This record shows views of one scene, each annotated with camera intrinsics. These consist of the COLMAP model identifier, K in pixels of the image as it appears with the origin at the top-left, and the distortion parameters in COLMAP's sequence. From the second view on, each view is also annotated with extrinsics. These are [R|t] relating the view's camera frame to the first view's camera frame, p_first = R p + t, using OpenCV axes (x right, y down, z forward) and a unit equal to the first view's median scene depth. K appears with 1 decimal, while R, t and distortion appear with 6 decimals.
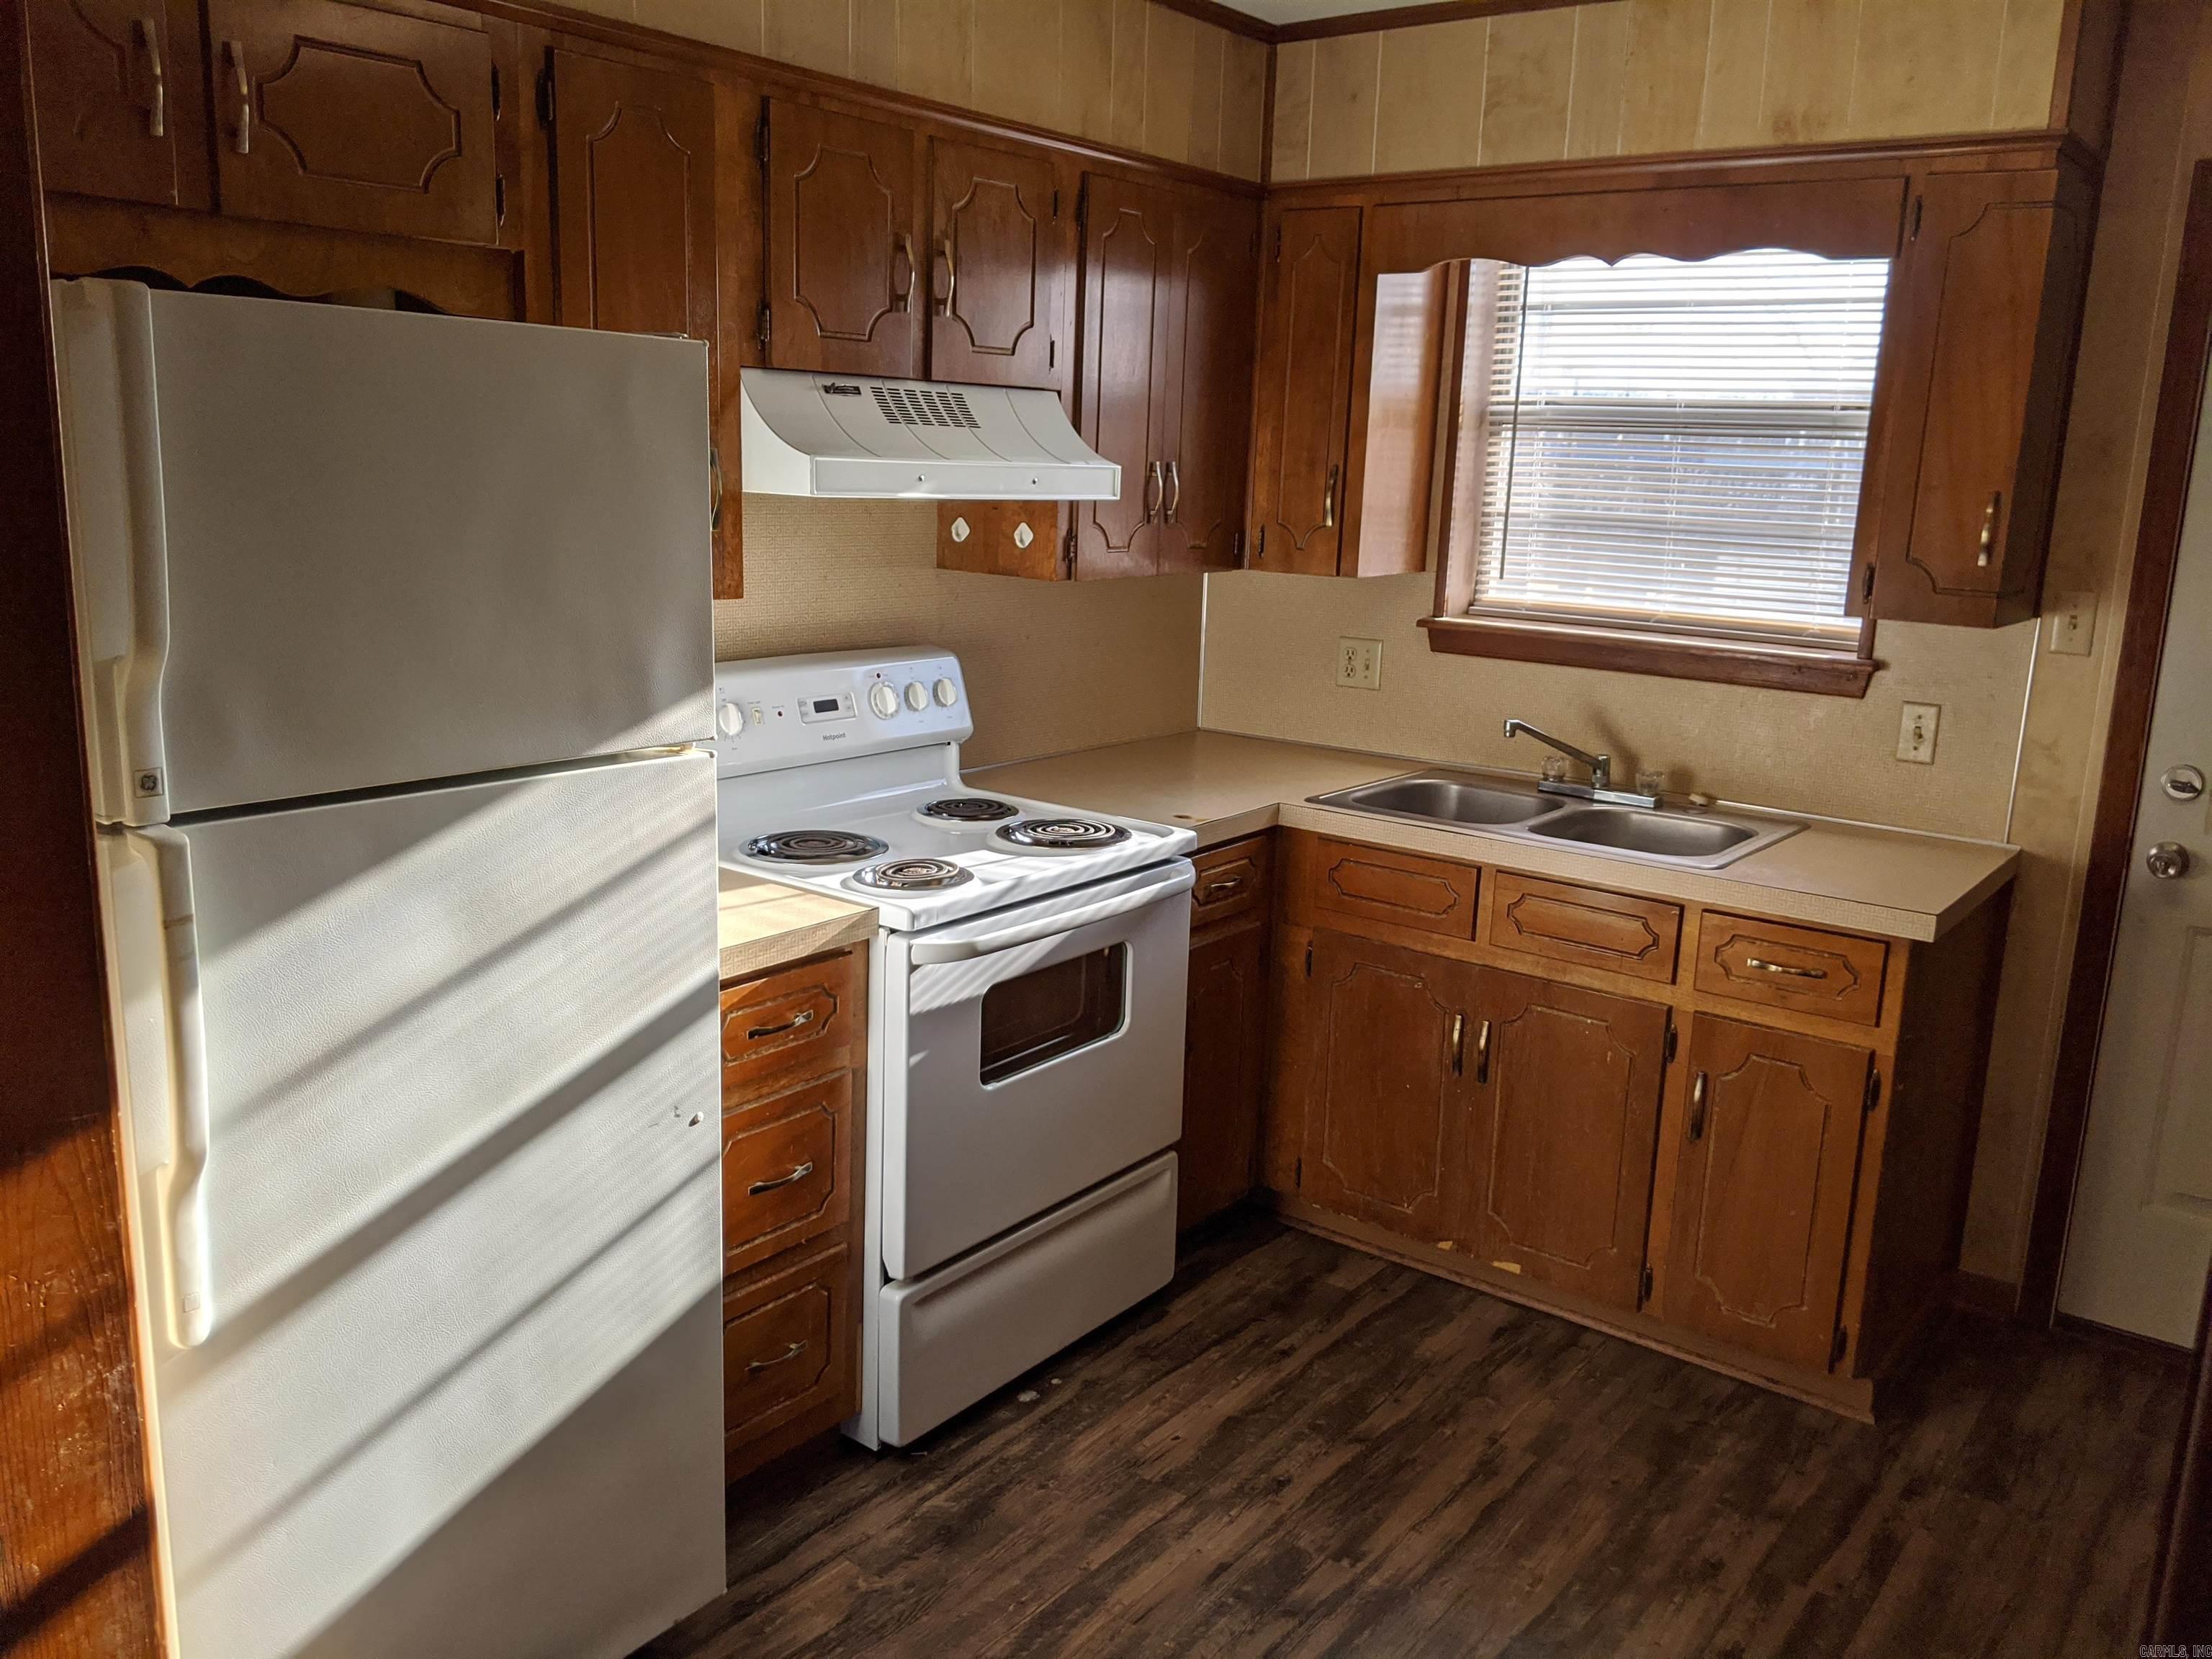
lens RADIAL K [[1782.8, 0, 1111.6], [0, 1782.8, 838.6], [0, 0, 1]] dist [0.104278, -0.302139]
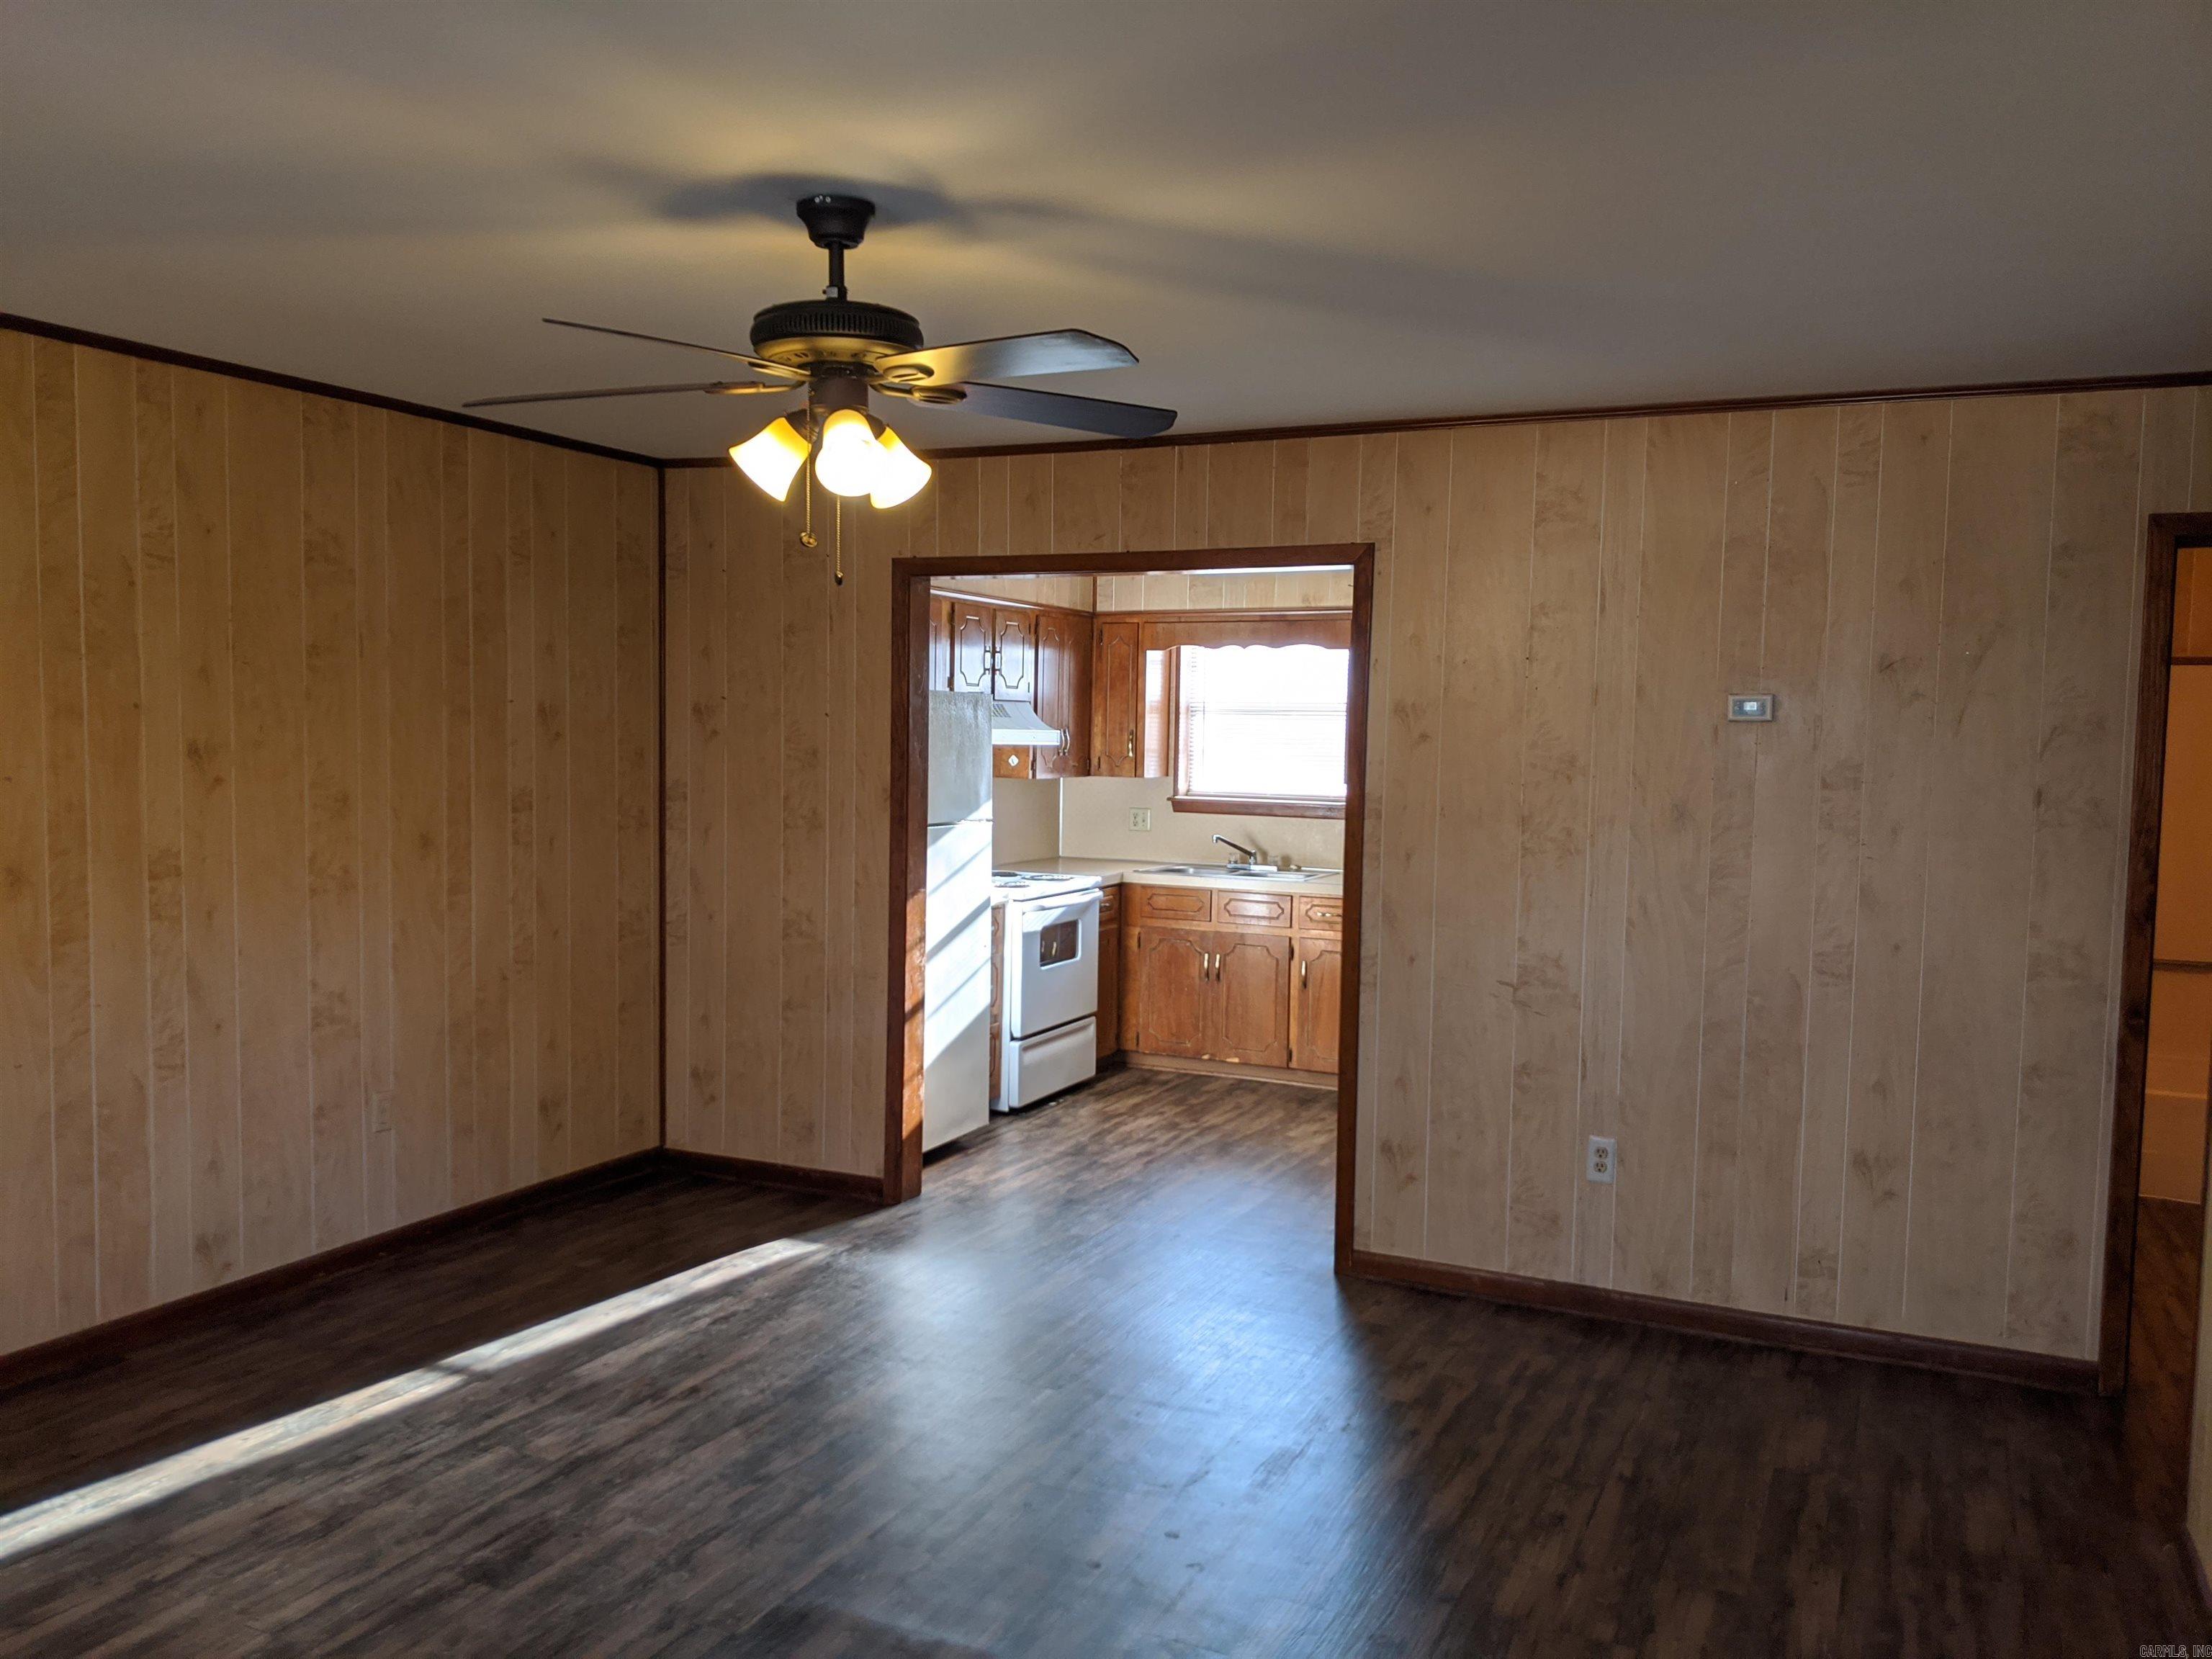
lens RADIAL K [[1697.7, 0, 1106.0], [0, 1697.7, 829.5], [0, 0, 1]] dist [0.047250, 0.000236]
pose [[0.975102, -0.030201, 0.219692, -0.423176], [0.063556, 0.987184, -0.146383, 0.254177], [-0.212455, 0.156701, 0.964525, -1.164412]]
